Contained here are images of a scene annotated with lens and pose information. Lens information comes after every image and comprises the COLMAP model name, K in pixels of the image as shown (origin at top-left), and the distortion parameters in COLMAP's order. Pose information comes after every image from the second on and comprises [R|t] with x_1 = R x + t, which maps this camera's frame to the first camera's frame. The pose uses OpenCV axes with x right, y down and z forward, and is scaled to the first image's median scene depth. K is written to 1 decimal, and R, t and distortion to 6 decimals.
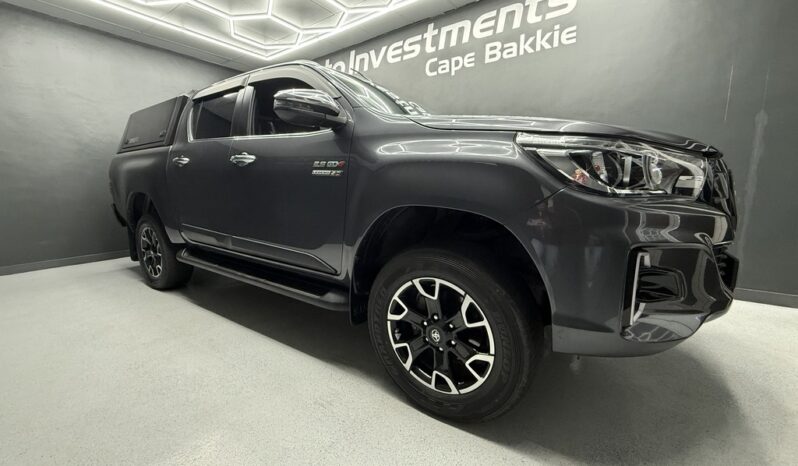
lens RADIAL K [[315.6, 0, 399.7], [0, 315.6, 230.3], [0, 0, 1]] dist [-0.001077, 0.000296]
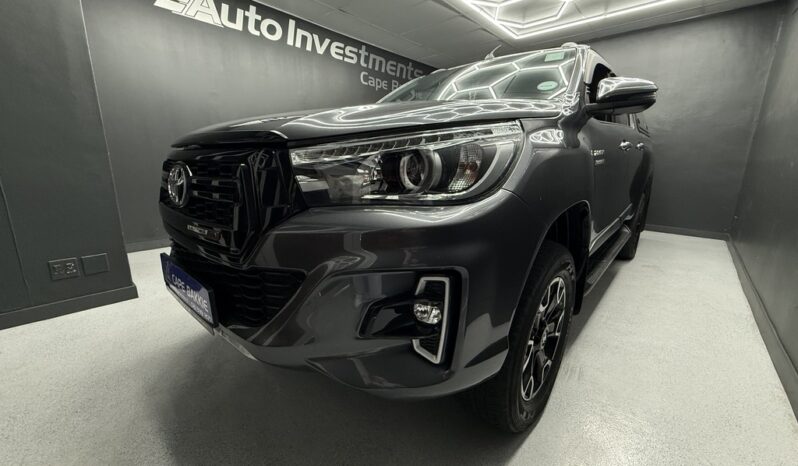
lens RADIAL K [[315.6, 0, 399.7], [0, 315.6, 230.3], [0, 0, 1]] dist [-0.001077, 0.000296]
pose [[0.127389, -0.206658, 0.970085, -1.589610], [0.124106, 0.973688, 0.191128, -0.130795], [-0.984058, 0.096046, 0.149685, 0.825317]]
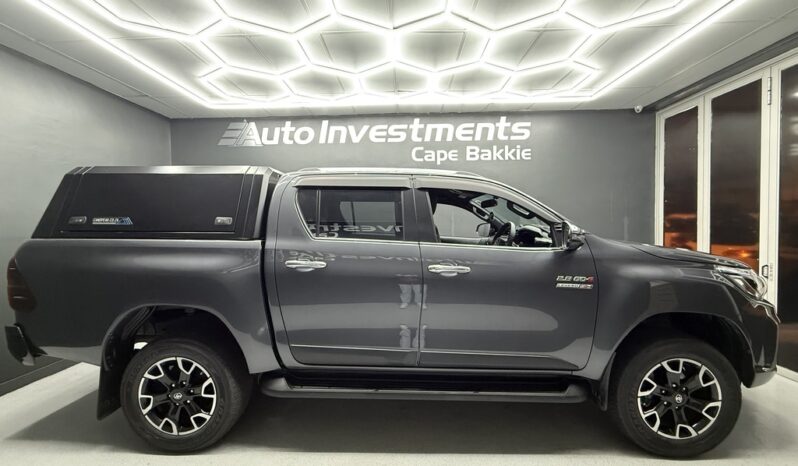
lens RADIAL K [[315.6, 0, 399.7], [0, 315.6, 230.3], [0, 0, 1]] dist [-0.001077, 0.000296]
pose [[0.838829, -0.005136, 0.544370, -0.674236], [0.077312, 0.990944, -0.109782, -0.144557], [-0.538877, 0.134175, 0.831630, 0.145365]]
